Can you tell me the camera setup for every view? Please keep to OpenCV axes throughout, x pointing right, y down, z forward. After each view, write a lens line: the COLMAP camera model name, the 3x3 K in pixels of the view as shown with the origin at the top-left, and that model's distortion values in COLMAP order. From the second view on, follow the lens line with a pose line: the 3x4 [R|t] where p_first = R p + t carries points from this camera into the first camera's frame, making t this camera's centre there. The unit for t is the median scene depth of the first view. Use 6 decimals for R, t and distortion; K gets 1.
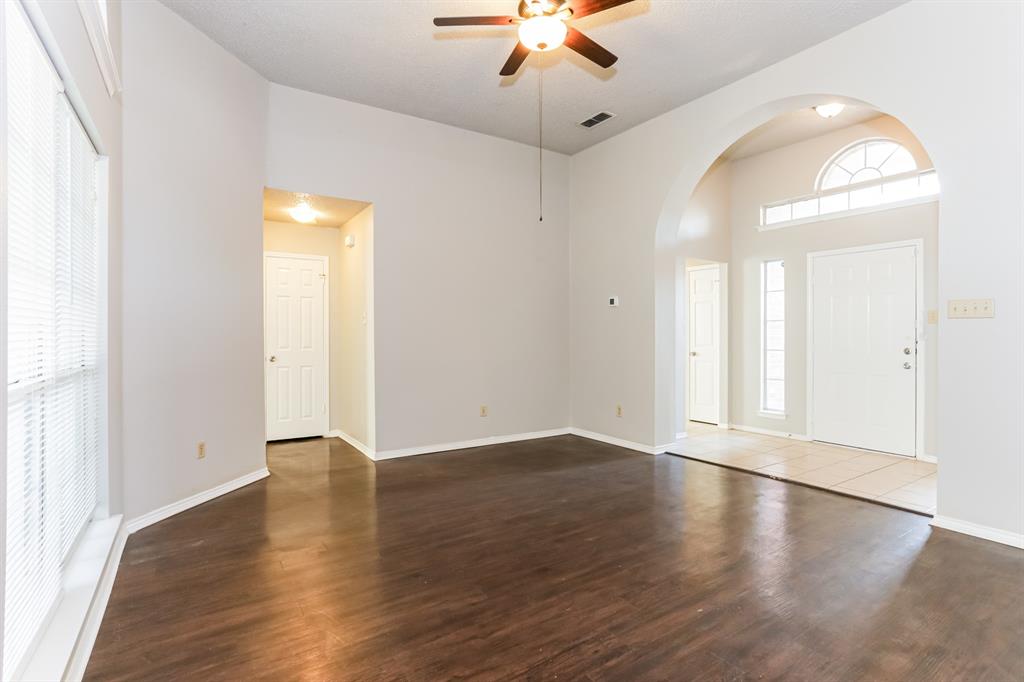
lens RADIAL K [[488.9, 0, 508.2], [0, 488.9, 335.9], [0, 0, 1]] dist [-0.026773, 0.000533]
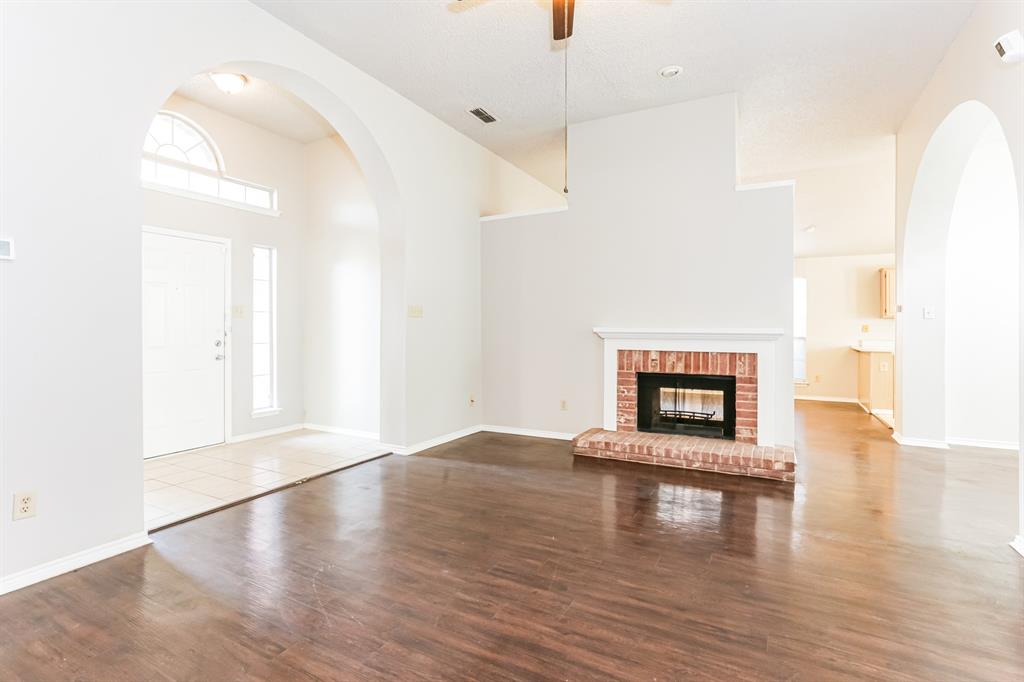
lens RADIAL K [[488.9, 0, 508.2], [0, 488.9, 335.9], [0, 0, 1]] dist [-0.026773, 0.000533]
pose [[-0.466952, -0.012649, 0.884192, -0.607291], [-0.004231, 0.999918, 0.012070, 0.000039], [-0.884273, 0.001895, -0.466967, 1.433787]]
